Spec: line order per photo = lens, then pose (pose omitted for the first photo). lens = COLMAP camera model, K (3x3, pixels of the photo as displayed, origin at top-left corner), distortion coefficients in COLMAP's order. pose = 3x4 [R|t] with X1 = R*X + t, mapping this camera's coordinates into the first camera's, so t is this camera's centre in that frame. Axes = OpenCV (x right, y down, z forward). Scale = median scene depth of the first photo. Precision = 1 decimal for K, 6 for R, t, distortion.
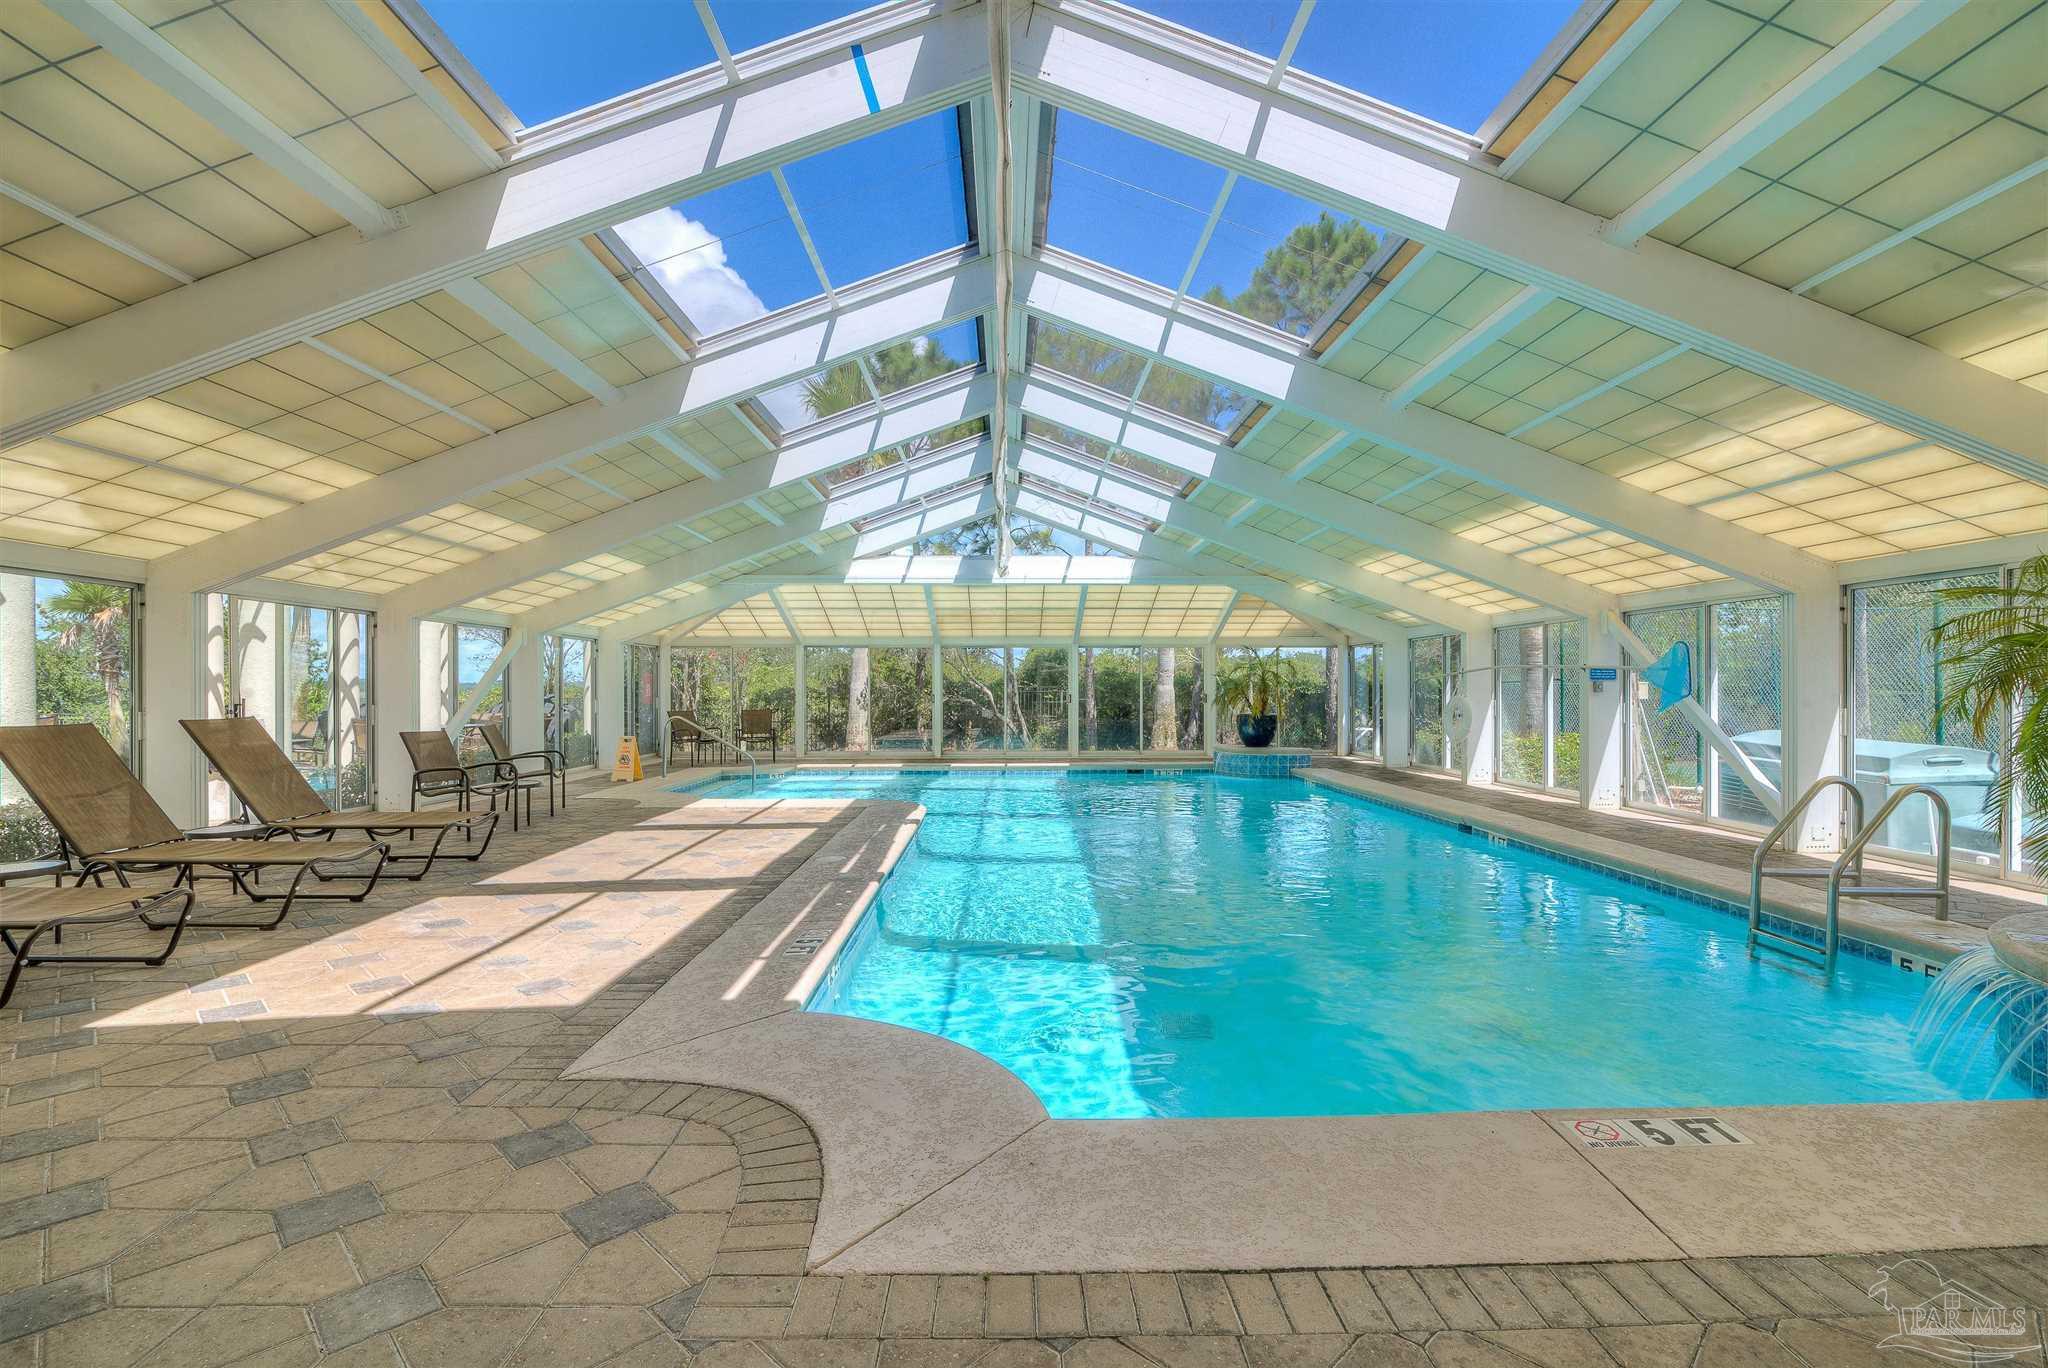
lens RADIAL K [[936.1, 0, 1039.1], [0, 936.1, 707.8], [0, 0, 1]] dist [-0.020124, 0.000149]
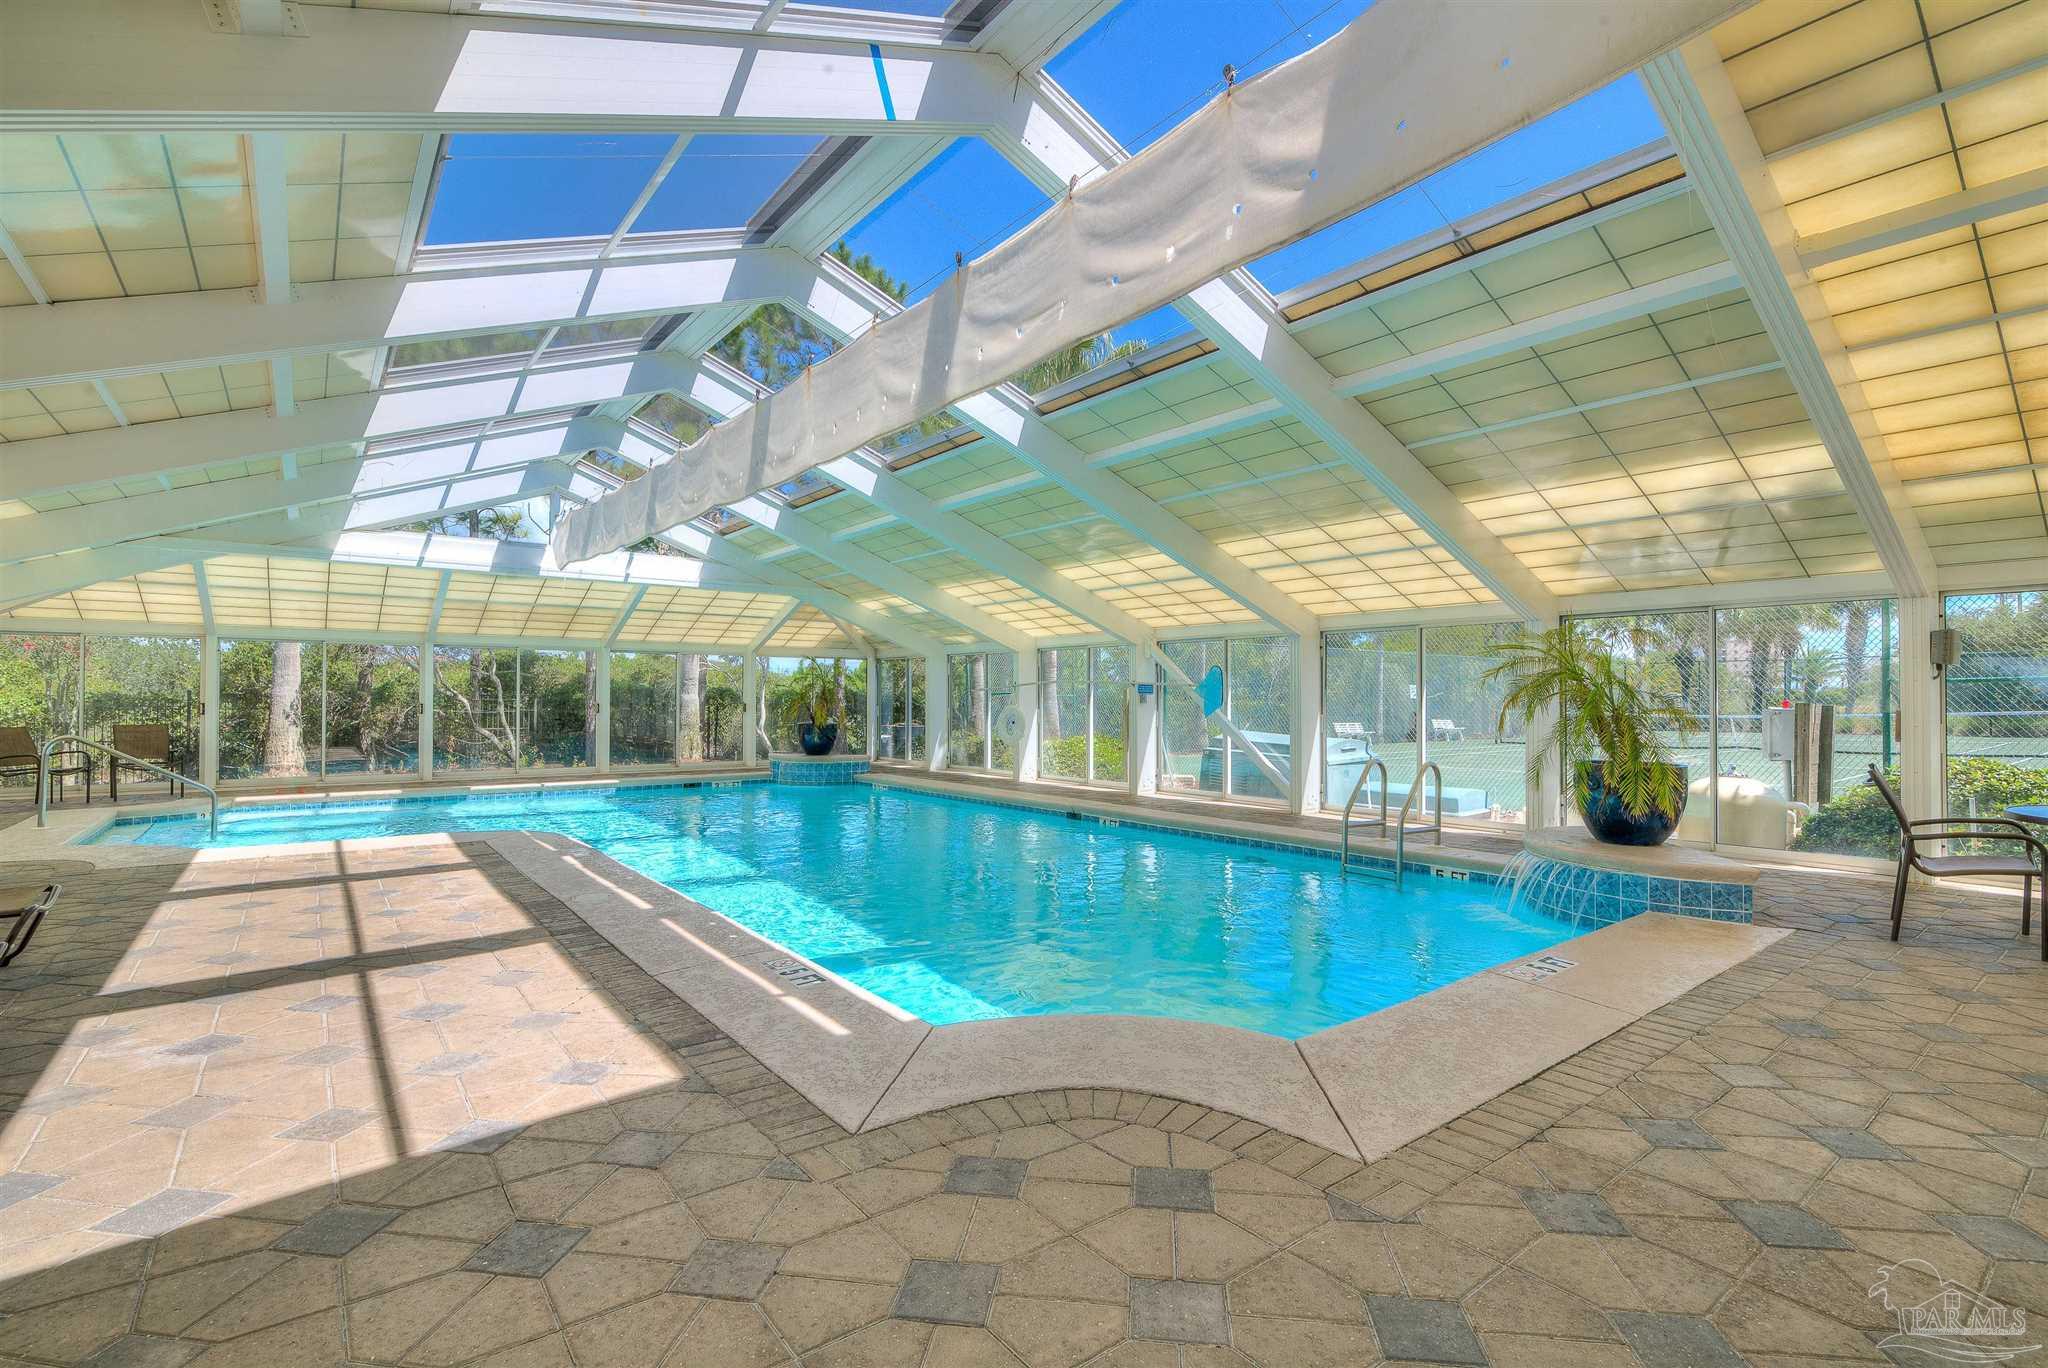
lens RADIAL K [[936.1, 0, 1039.1], [0, 936.1, 707.8], [0, 0, 1]] dist [-0.020124, 0.000149]
pose [[0.800412, -0.001031, 0.599449, -0.452964], [0.006614, 0.999953, -0.007111, -0.003144], [-0.599413, 0.009657, 0.800382, 0.081335]]
